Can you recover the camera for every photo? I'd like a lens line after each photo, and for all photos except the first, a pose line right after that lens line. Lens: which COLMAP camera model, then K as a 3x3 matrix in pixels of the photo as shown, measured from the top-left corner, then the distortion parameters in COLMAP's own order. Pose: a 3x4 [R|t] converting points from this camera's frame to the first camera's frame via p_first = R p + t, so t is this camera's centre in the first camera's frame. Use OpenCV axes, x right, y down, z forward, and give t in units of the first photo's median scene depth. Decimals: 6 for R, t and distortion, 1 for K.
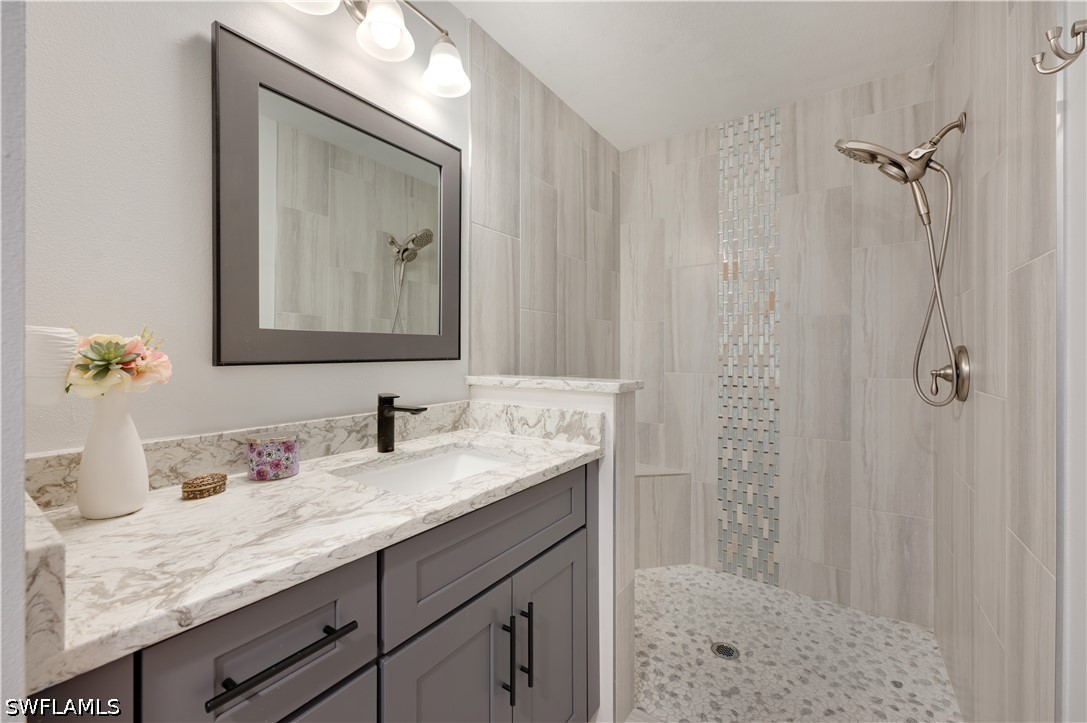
lens RADIAL K [[437.1, 0, 543.5], [0, 437.1, 361.5], [0, 0, 1]] dist [0.001241, 0.000055]
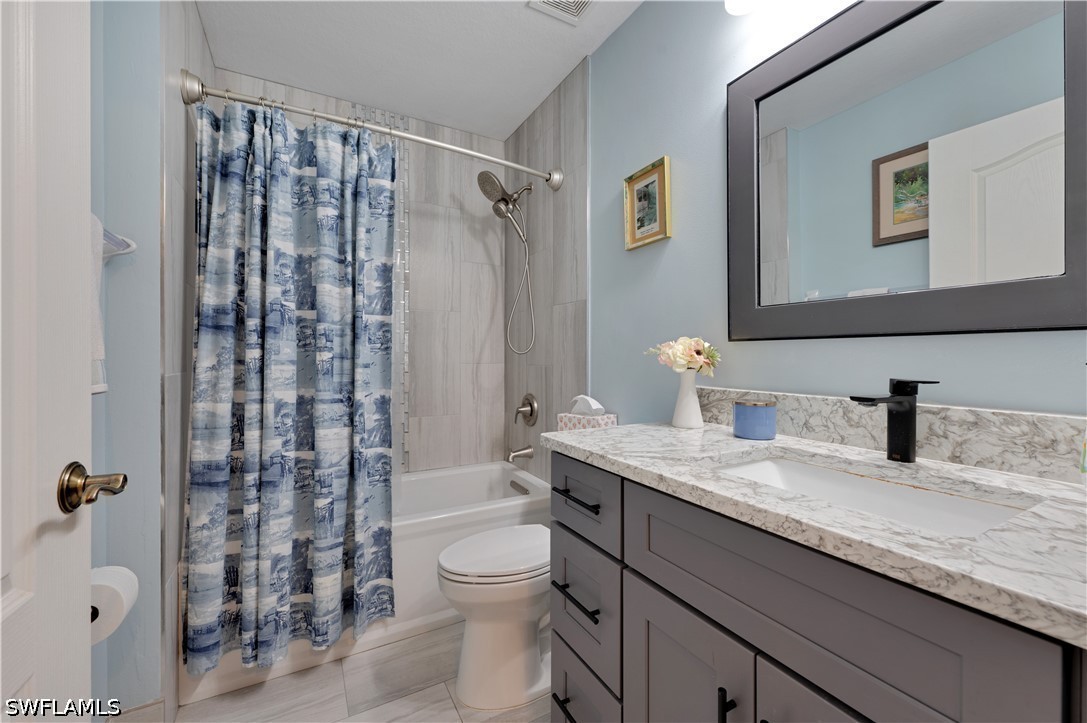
lens RADIAL K [[437.1, 0, 543.5], [0, 437.1, 361.5], [0, 0, 1]] dist [0.001241, 0.000055]
pose [[-0.430984, -0.003889, -0.902351, 0.520552], [-0.031262, 0.999455, 0.010624, 0.059857], [0.901818, 0.032788, -0.430870, 0.811005]]
